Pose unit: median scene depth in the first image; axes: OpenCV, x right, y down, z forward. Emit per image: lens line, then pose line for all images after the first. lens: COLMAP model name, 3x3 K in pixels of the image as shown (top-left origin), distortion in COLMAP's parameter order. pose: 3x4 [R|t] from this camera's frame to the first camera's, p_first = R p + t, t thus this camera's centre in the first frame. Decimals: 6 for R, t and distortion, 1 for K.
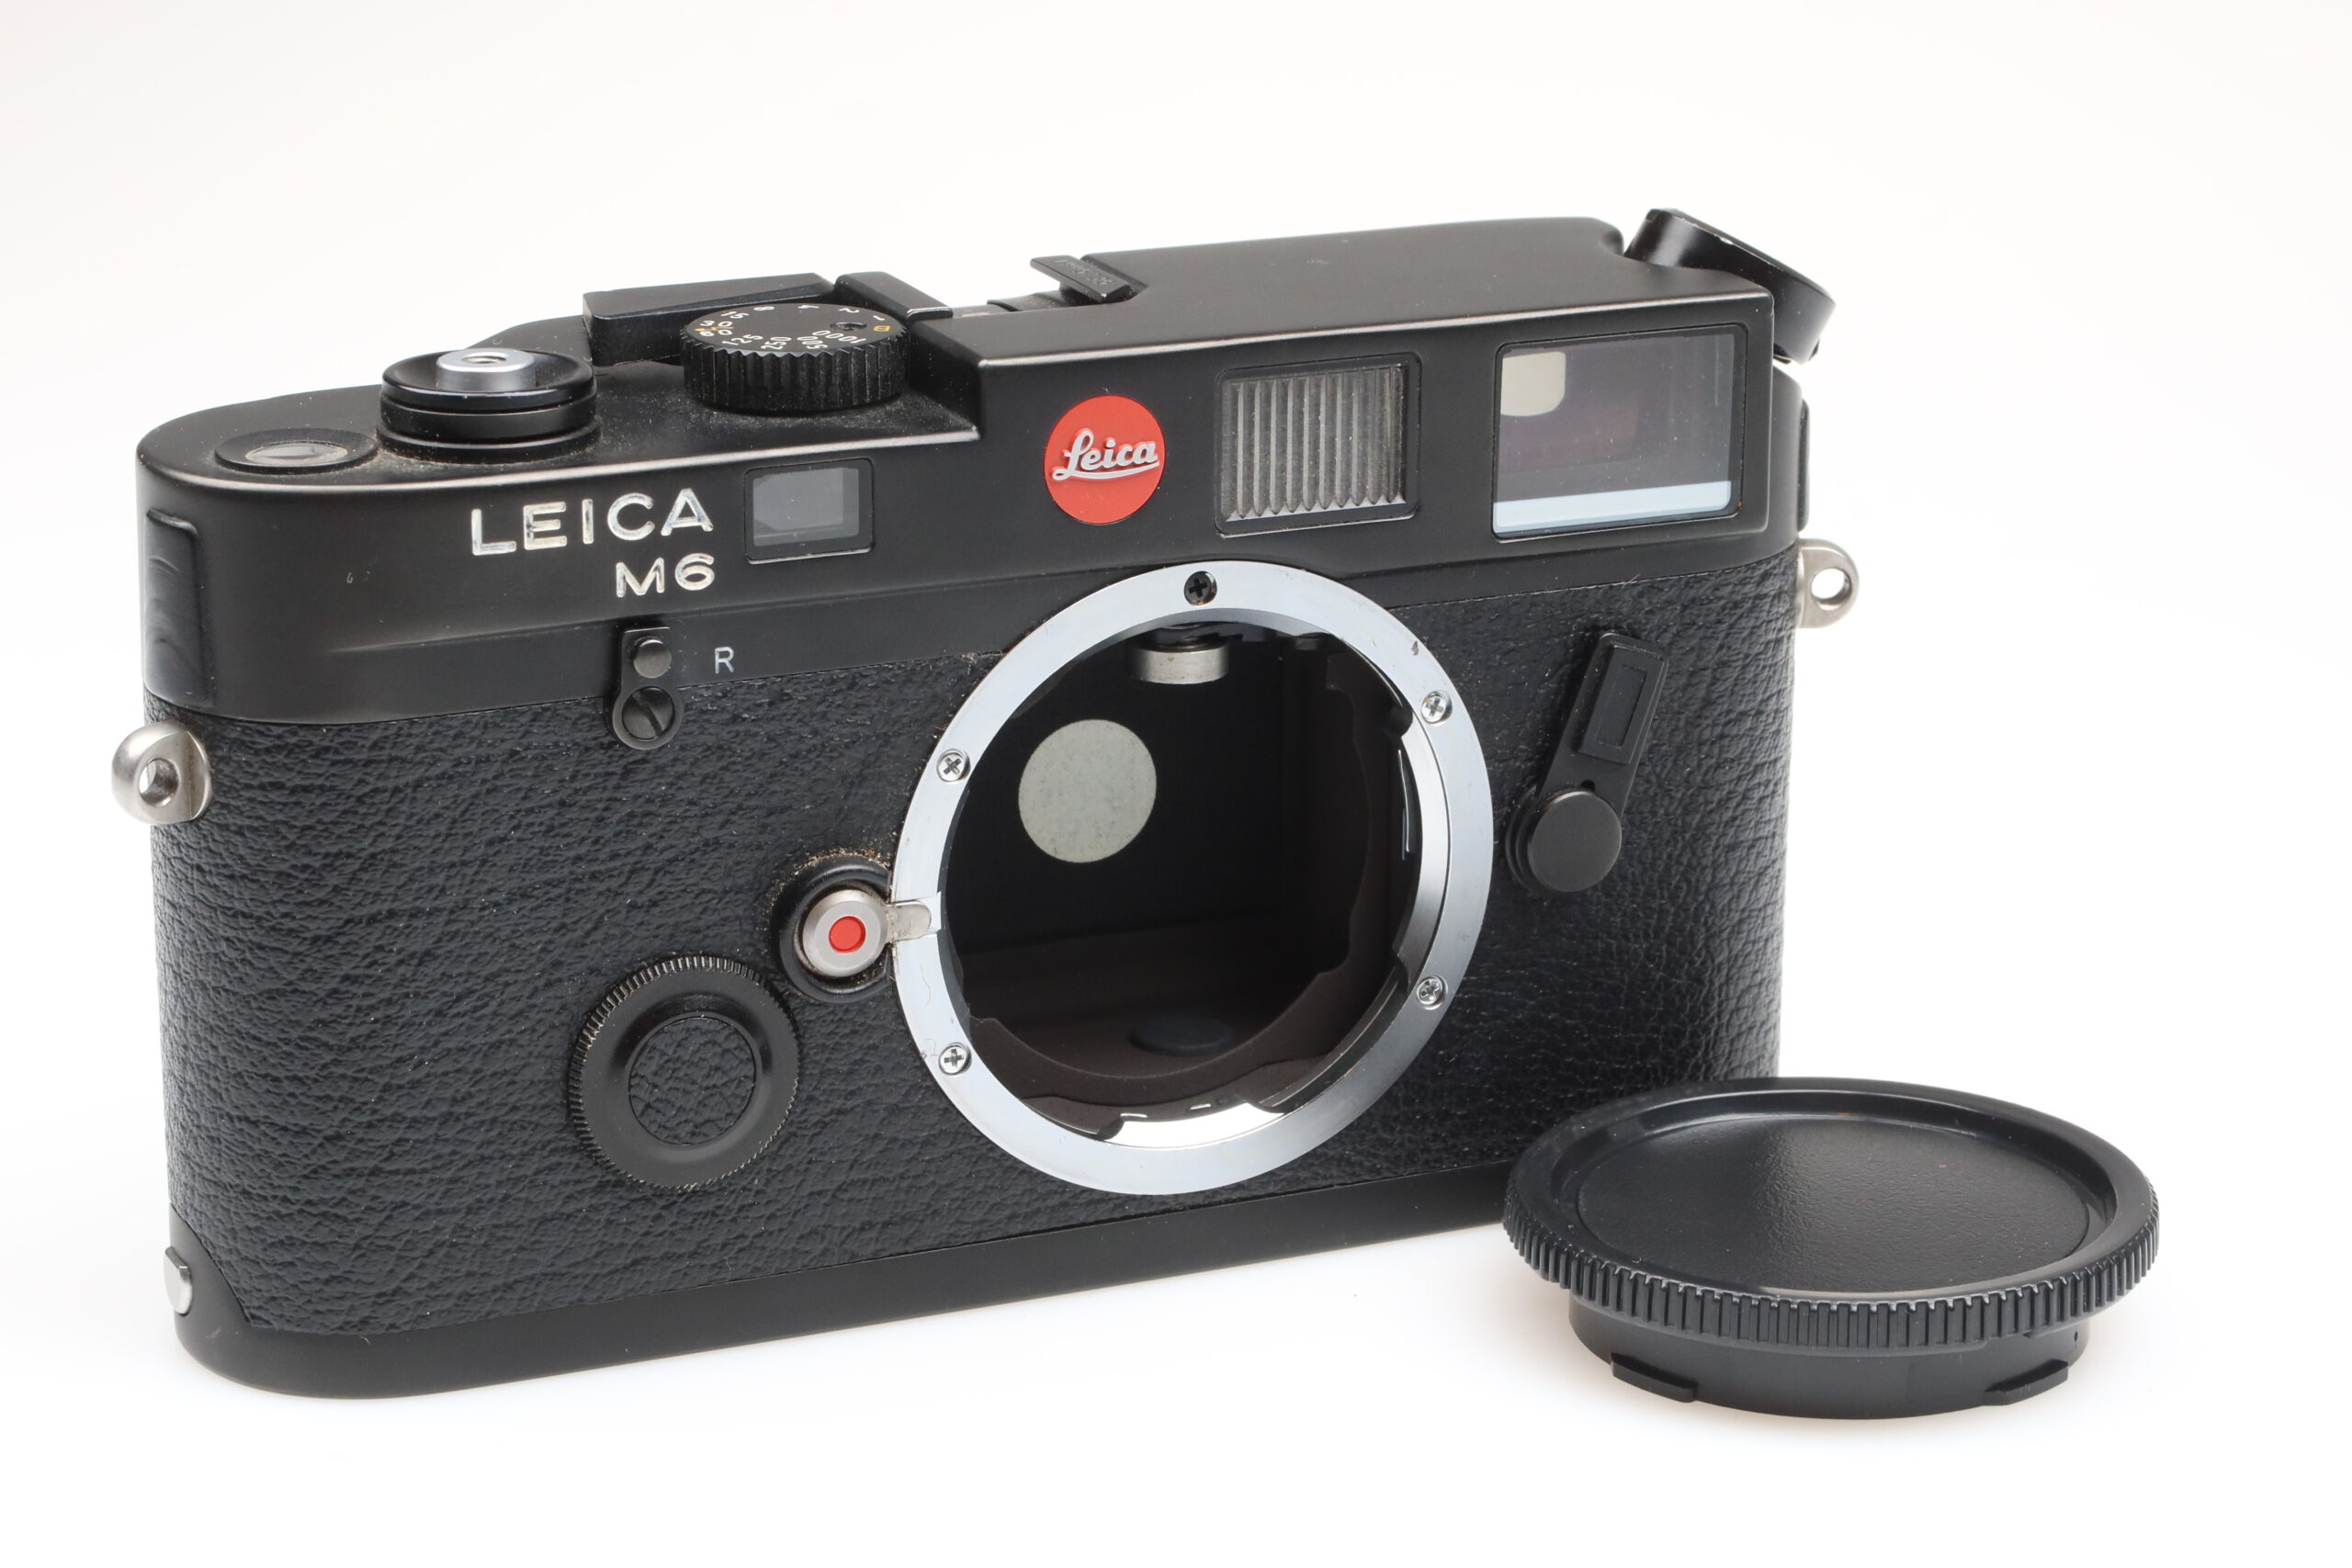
lens RADIAL K [[5842.6, 0, 1165.5], [0, 5842.6, 798.6], [0, 0, 1]] dist [-0.032865, 0.000000]
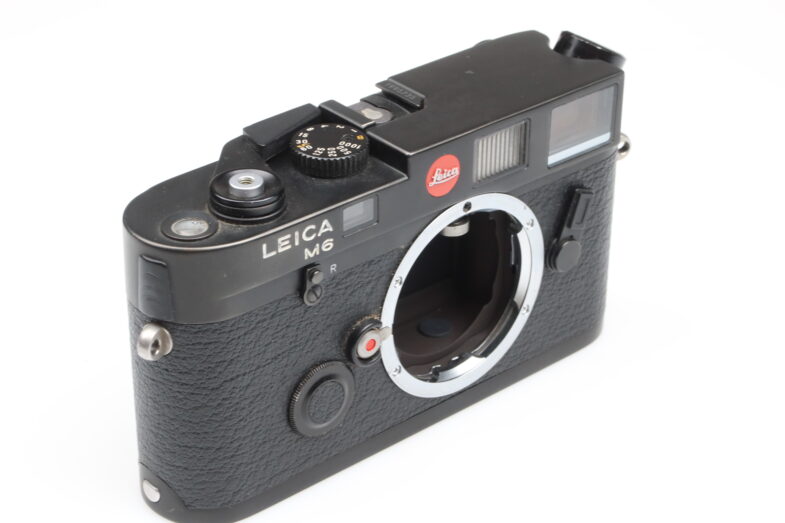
lens RADIAL K [[1950.2, 0, 395.6], [0, 1950.2, 255.0], [0, 0, 1]] dist [-0.032865, 0.000000]
pose [[0.955050, -0.146934, 0.257469, -0.290377], [0.084342, 0.967307, 0.239173, -0.255410], [-0.284194, -0.206706, 0.936219, 0.090954]]
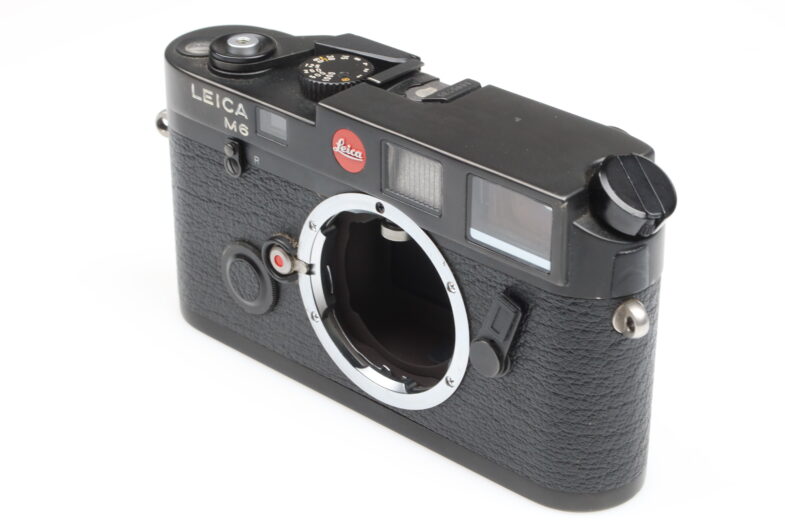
lens RADIAL K [[1950.2, 0, 392.3], [0, 1950.2, 262.0], [0, 0, 1]] dist [-0.032865, 0.000000]
pose [[0.409143, 0.440373, -0.799170, 0.784668], [-0.270820, 0.894972, 0.354515, -0.353803], [0.871354, 0.071384, 0.485434, 0.565232]]
